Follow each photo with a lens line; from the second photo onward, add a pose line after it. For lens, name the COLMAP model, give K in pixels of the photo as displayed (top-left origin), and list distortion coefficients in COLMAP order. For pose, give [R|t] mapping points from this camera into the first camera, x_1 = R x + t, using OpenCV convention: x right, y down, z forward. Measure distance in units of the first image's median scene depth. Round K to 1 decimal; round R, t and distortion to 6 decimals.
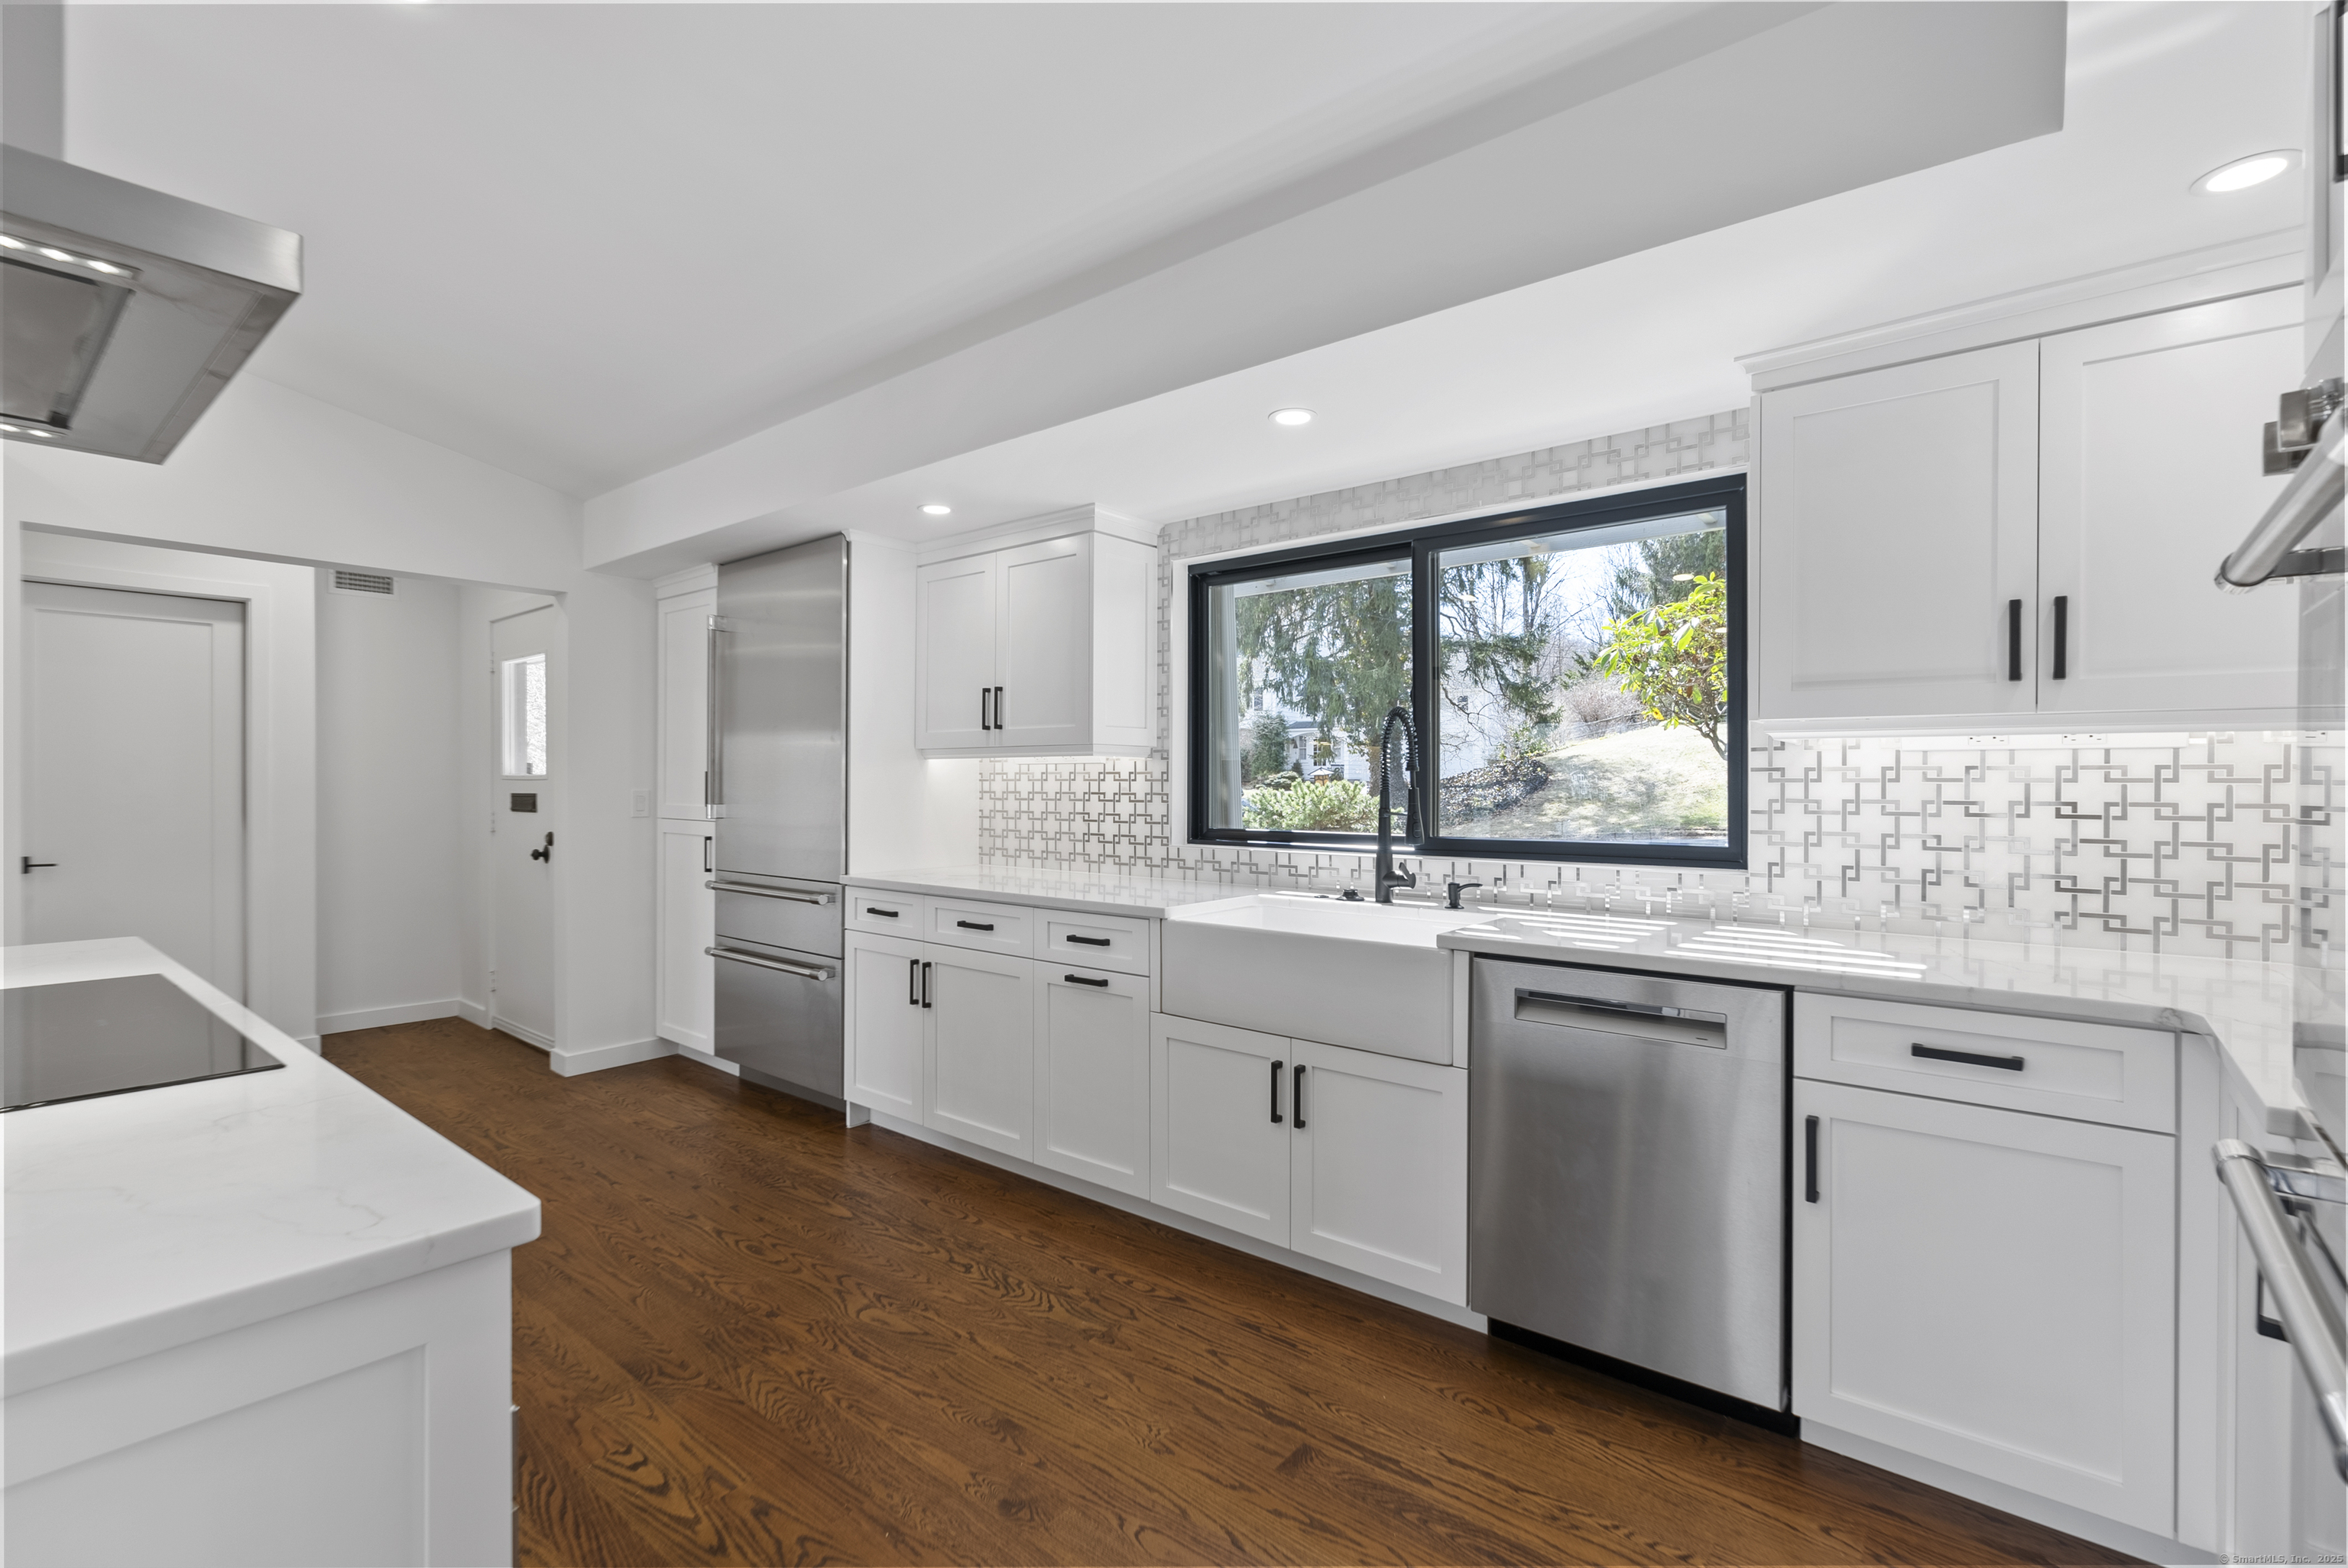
lens RADIAL K [[1068.6, 0, 1163.7], [0, 1068.6, 781.1], [0, 0, 1]] dist [-0.017601, 0.013892]
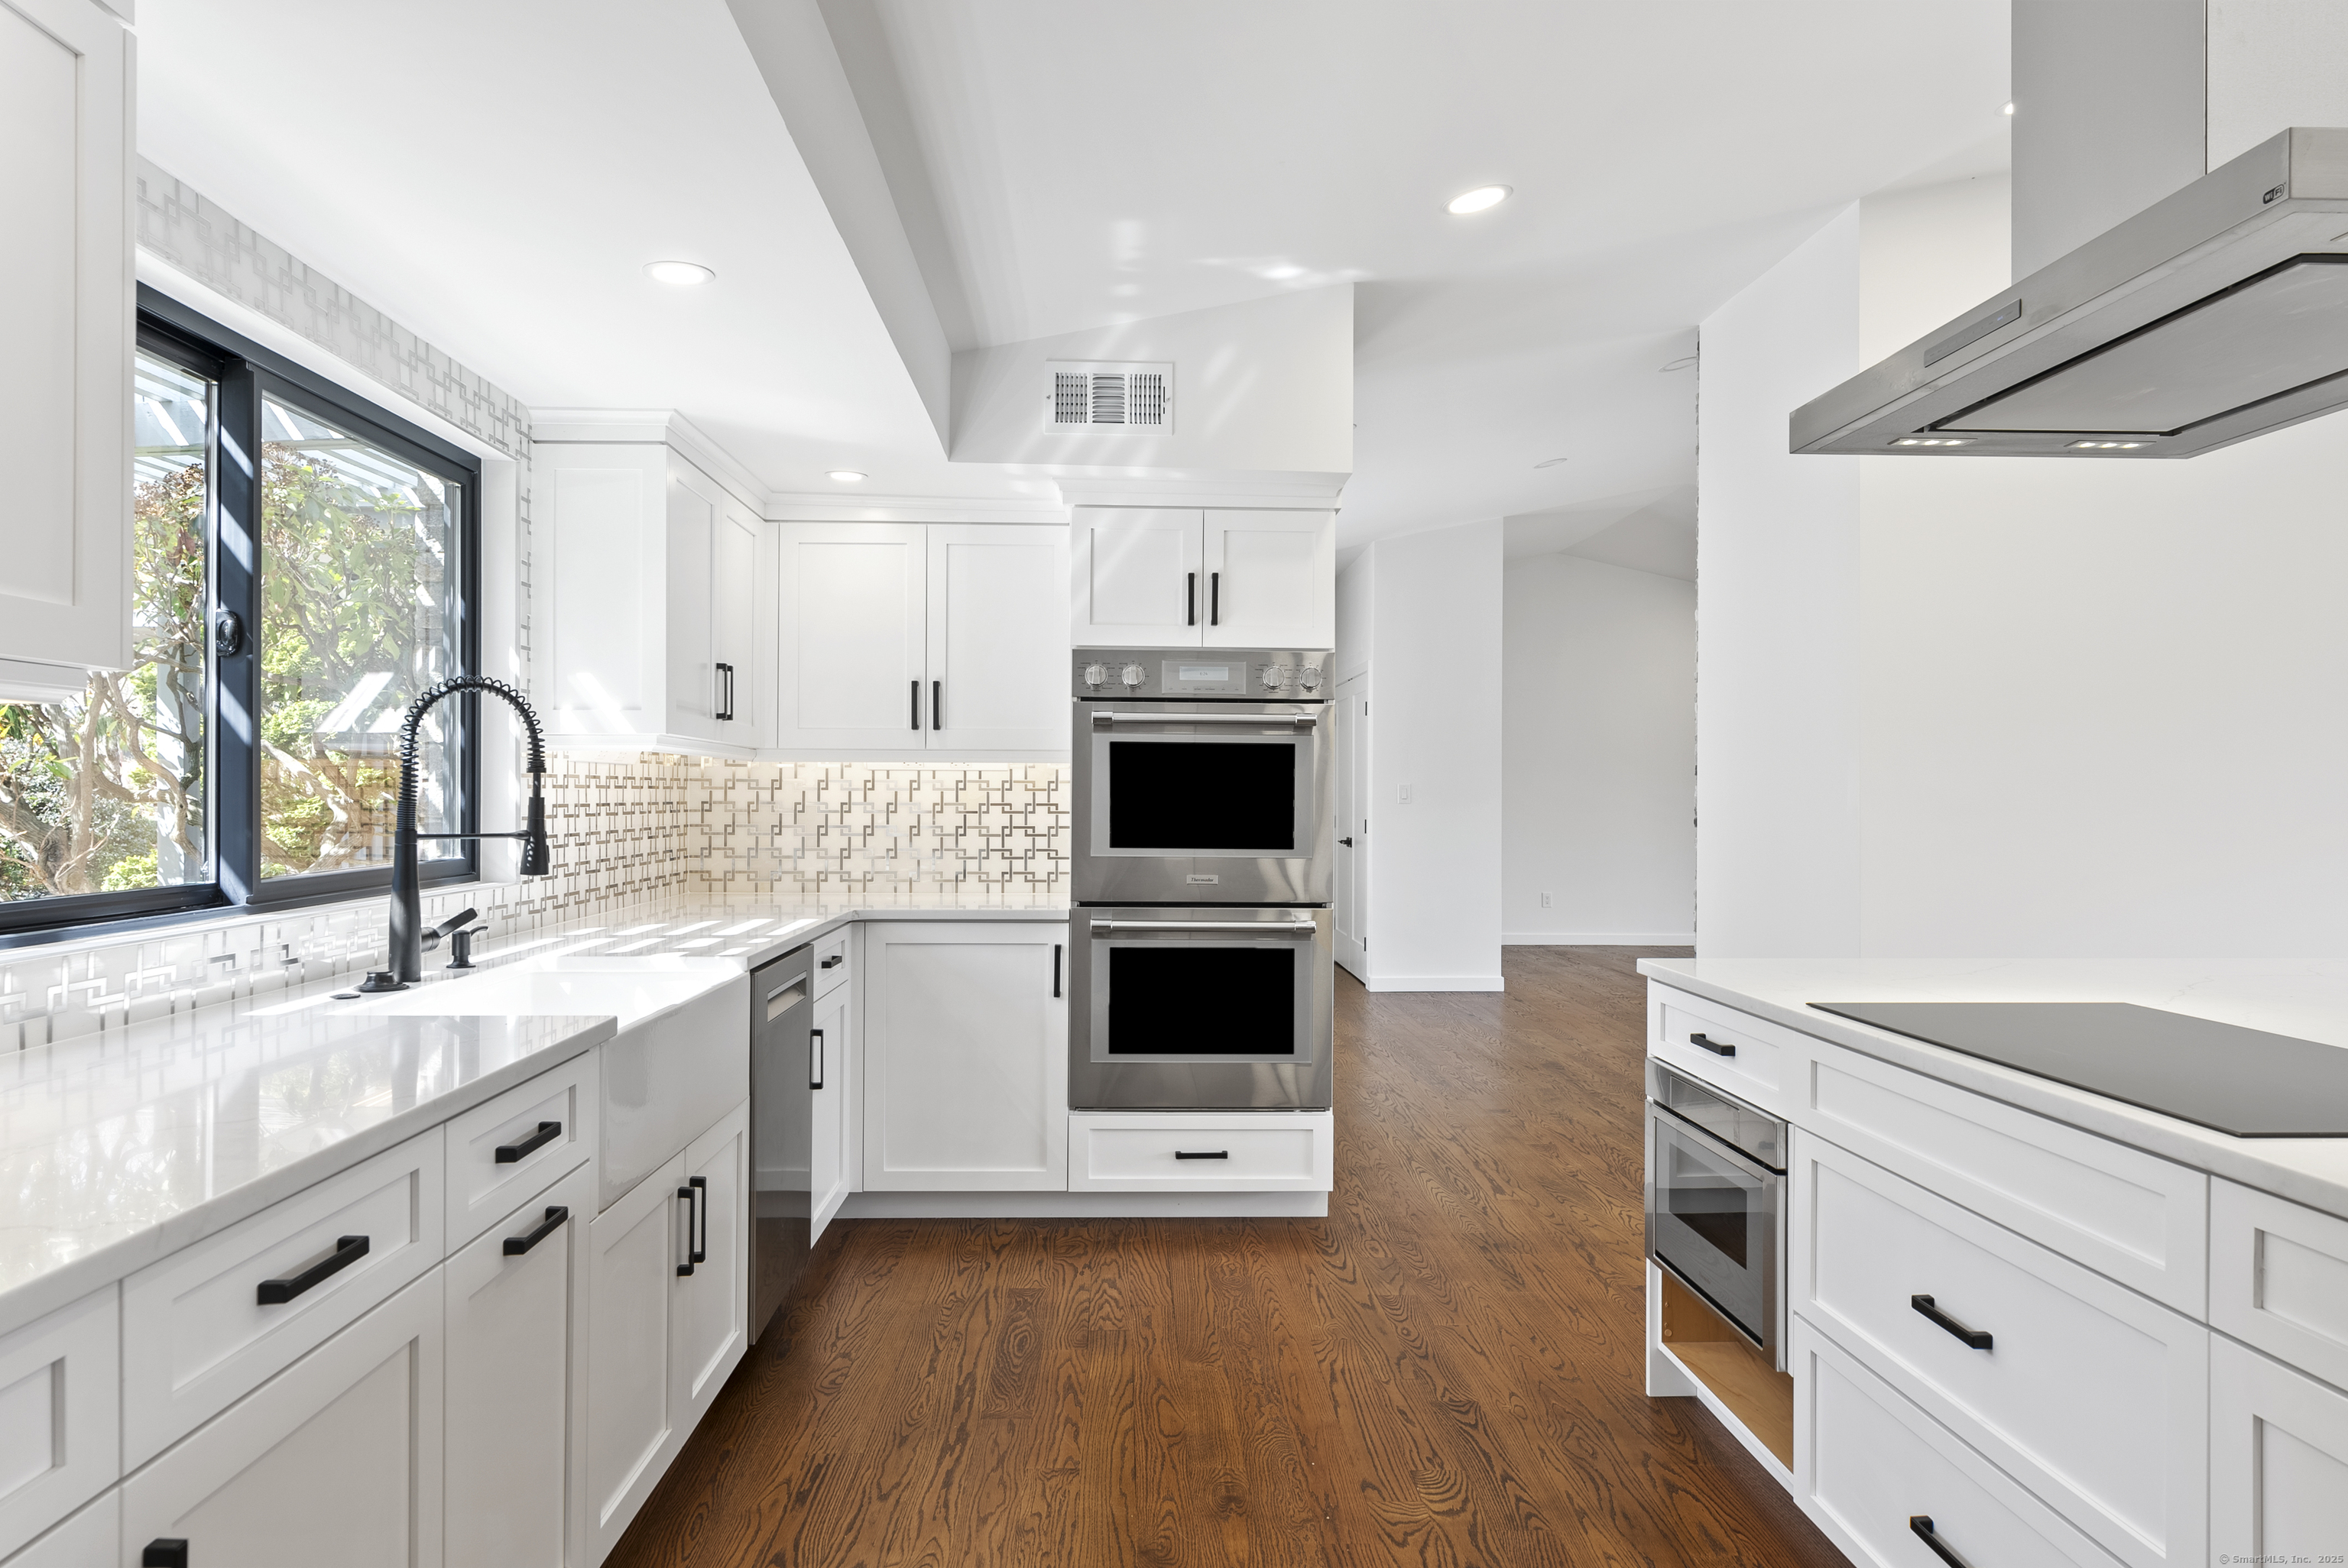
lens RADIAL K [[1484.9, 0, 1168.6], [0, 1484.9, 789.2], [0, 0, 1]] dist [-0.002105, 0.003013]
pose [[-0.670286, -0.002561, 0.742098, -0.677230], [-0.006783, 0.999973, -0.002676, 0.000420], [-0.742072, -0.006827, -0.670286, 1.157994]]
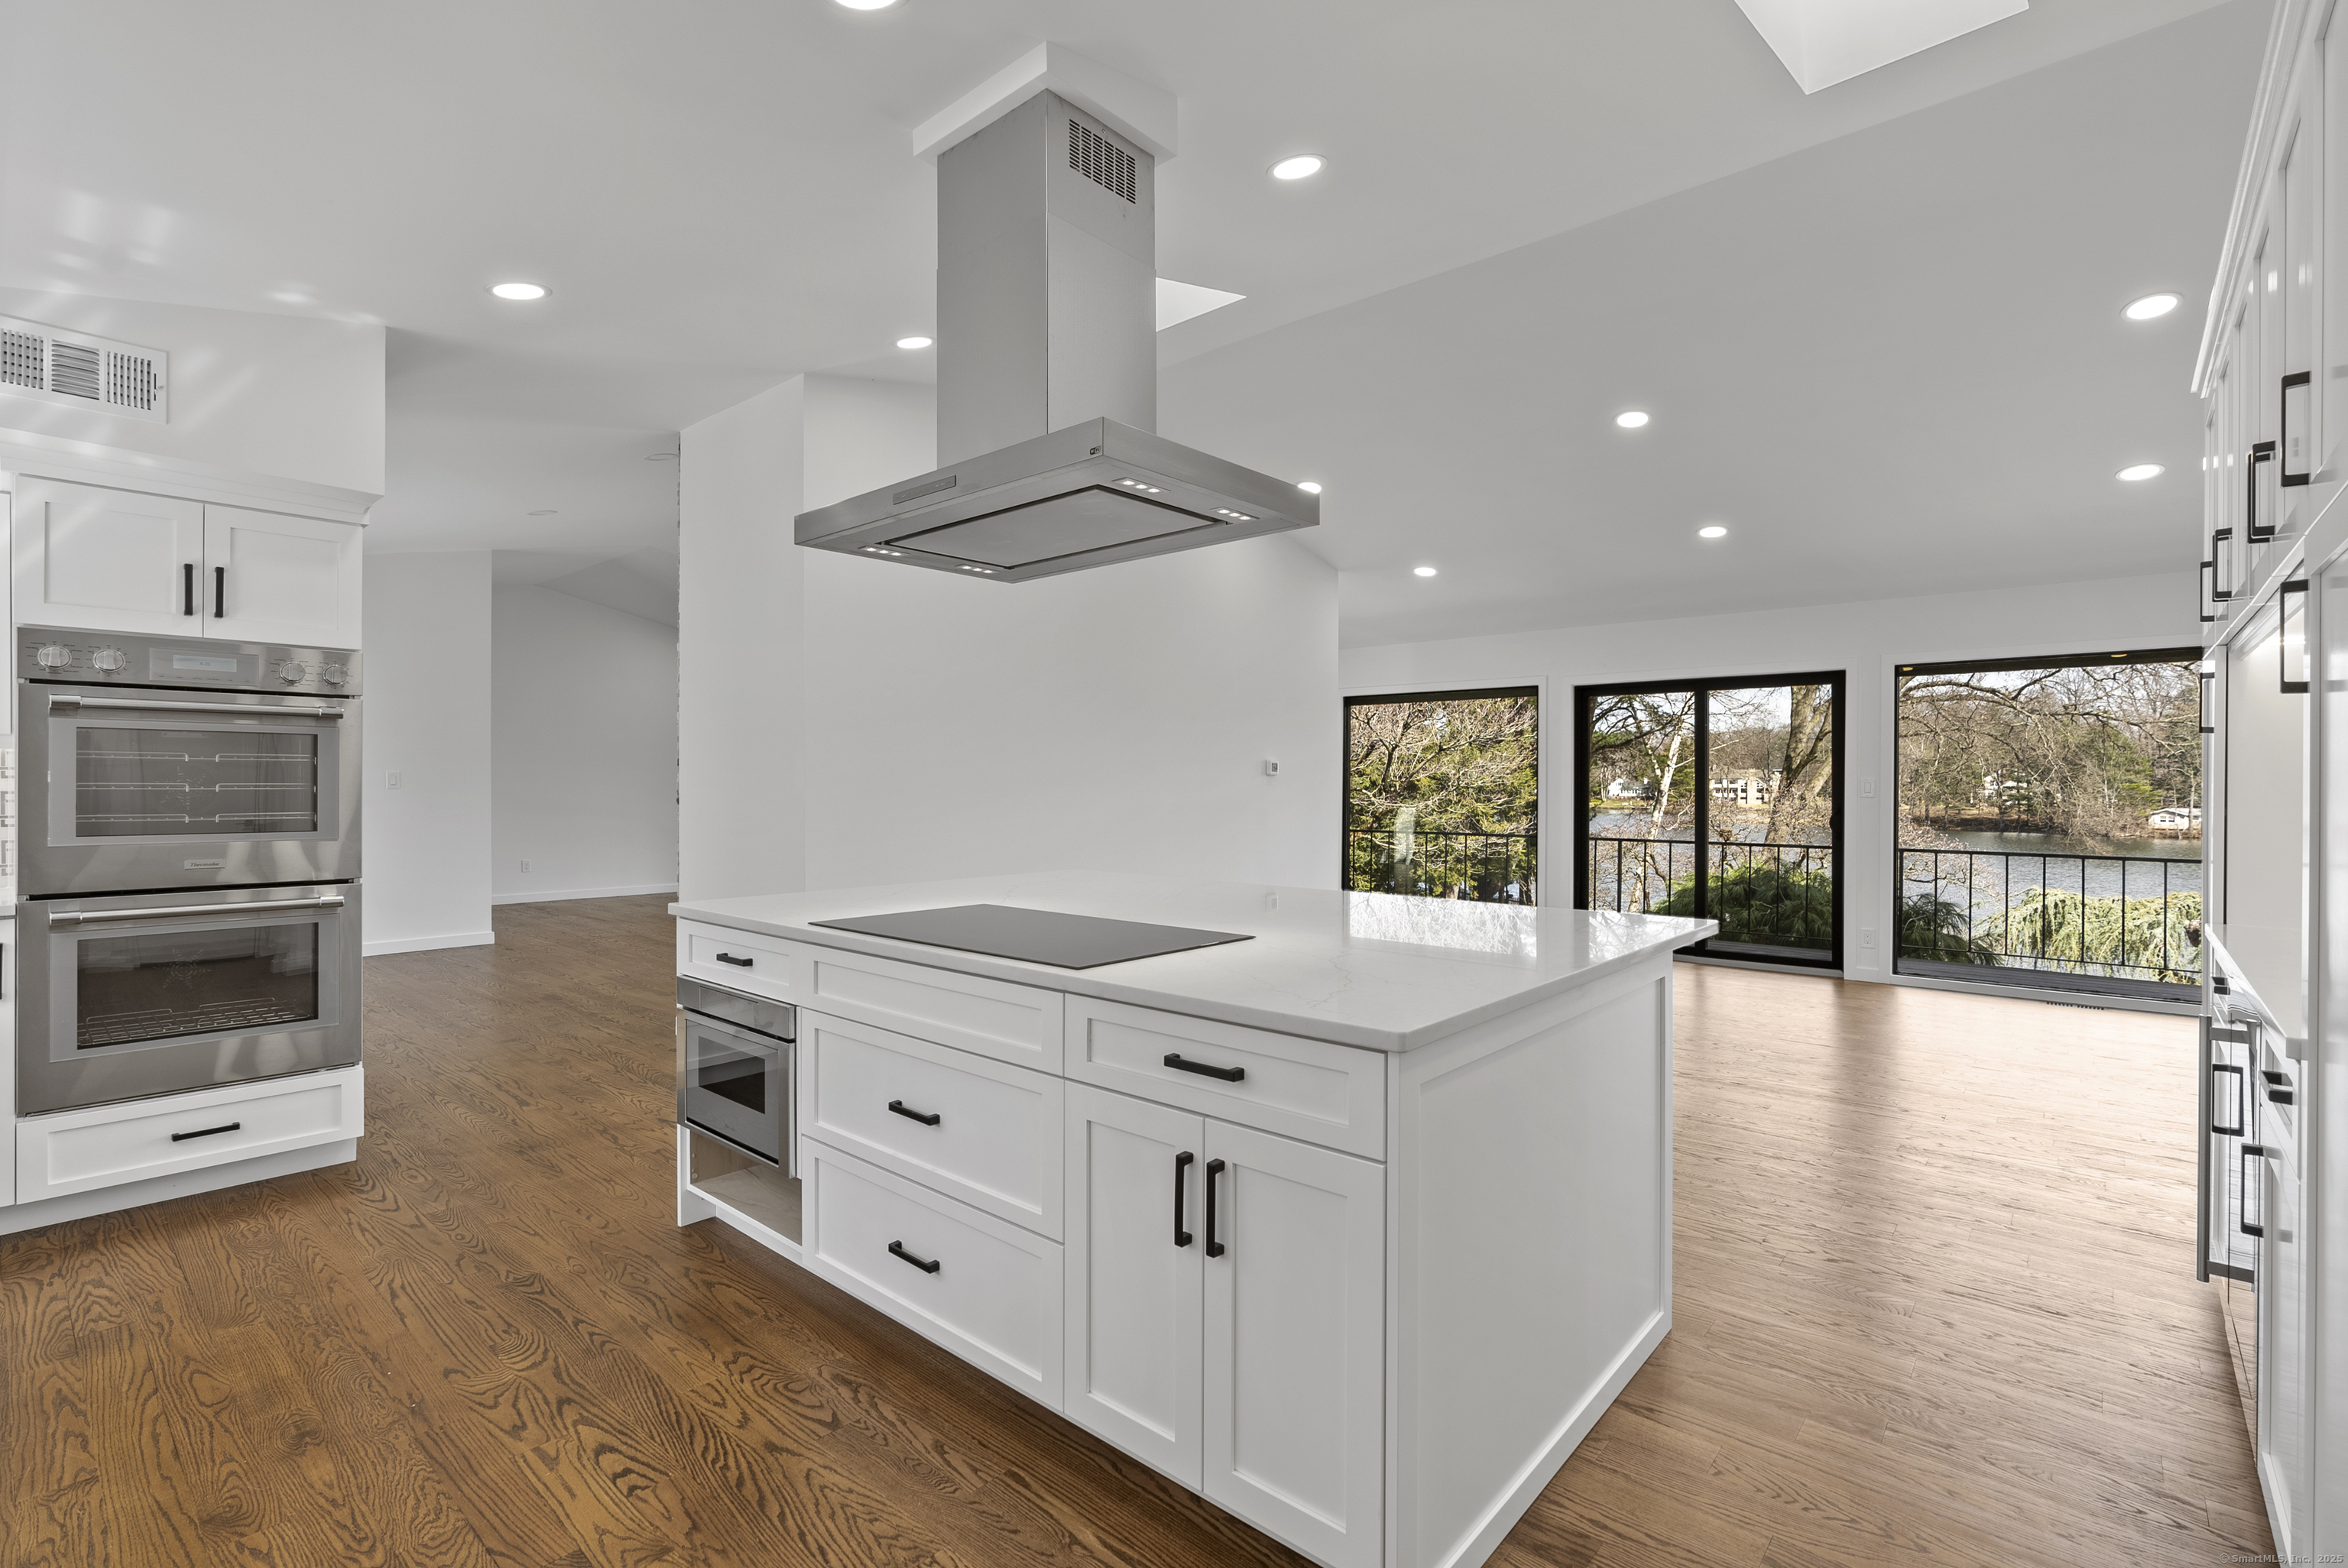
lens RADIAL K [[1069.6, 0, 1176.9], [0, 1069.6, 785.9], [0, 0, 1]] dist [-0.013794, 0.004759]
pose [[-0.999778, -0.002885, 0.020877, -0.624957], [-0.002830, 0.999992, 0.002653, 0.000364], [-0.020884, 0.002594, -0.999779, 1.199638]]
